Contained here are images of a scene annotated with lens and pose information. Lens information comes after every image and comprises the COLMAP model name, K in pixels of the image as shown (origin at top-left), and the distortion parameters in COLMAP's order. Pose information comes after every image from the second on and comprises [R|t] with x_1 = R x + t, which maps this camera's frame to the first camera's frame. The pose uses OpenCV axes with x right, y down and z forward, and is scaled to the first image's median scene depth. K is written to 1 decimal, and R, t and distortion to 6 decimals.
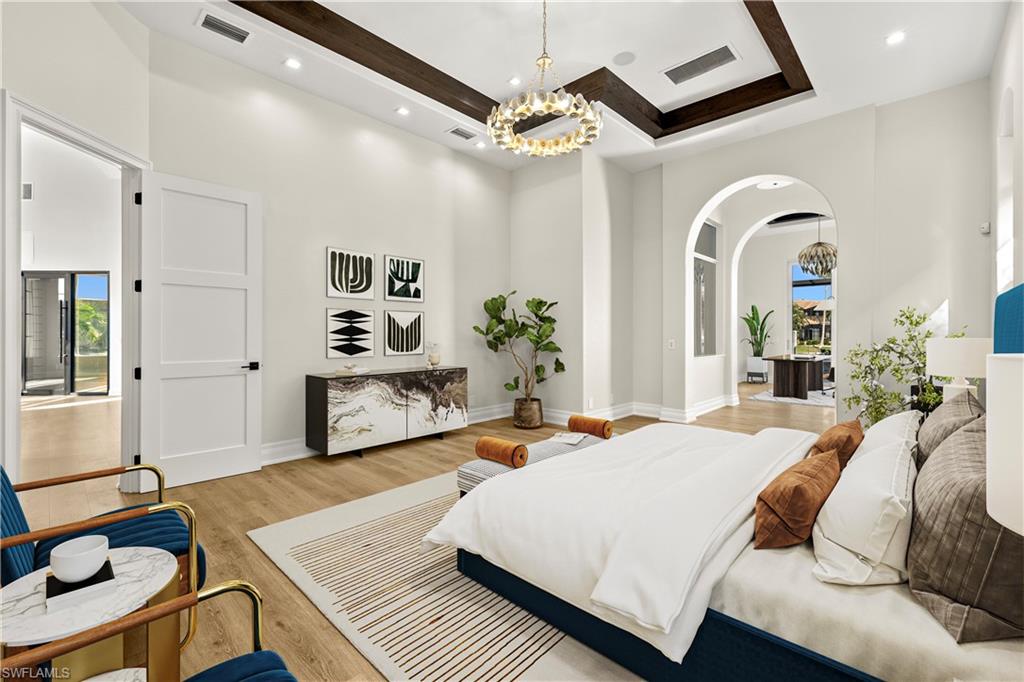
lens RADIAL K [[437.0, 0, 514.7], [0, 437.0, 333.5], [0, 0, 1]] dist [-0.020279, -0.000224]
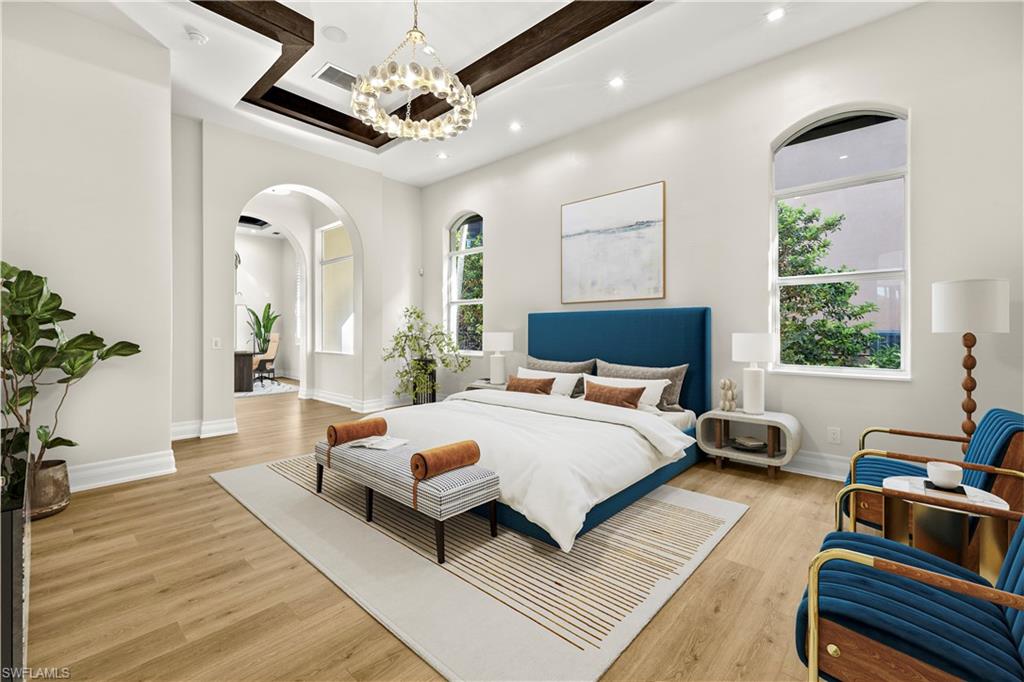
lens RADIAL K [[437.0, 0, 504.8], [0, 437.0, 325.2], [0, 0, 1]] dist [-0.020279, -0.000224]
pose [[-0.021658, 0.001628, 0.999764, -0.549060], [0.023949, 0.999713, -0.001109, 0.004260], [-0.999479, 0.023920, -0.021690, 0.533909]]
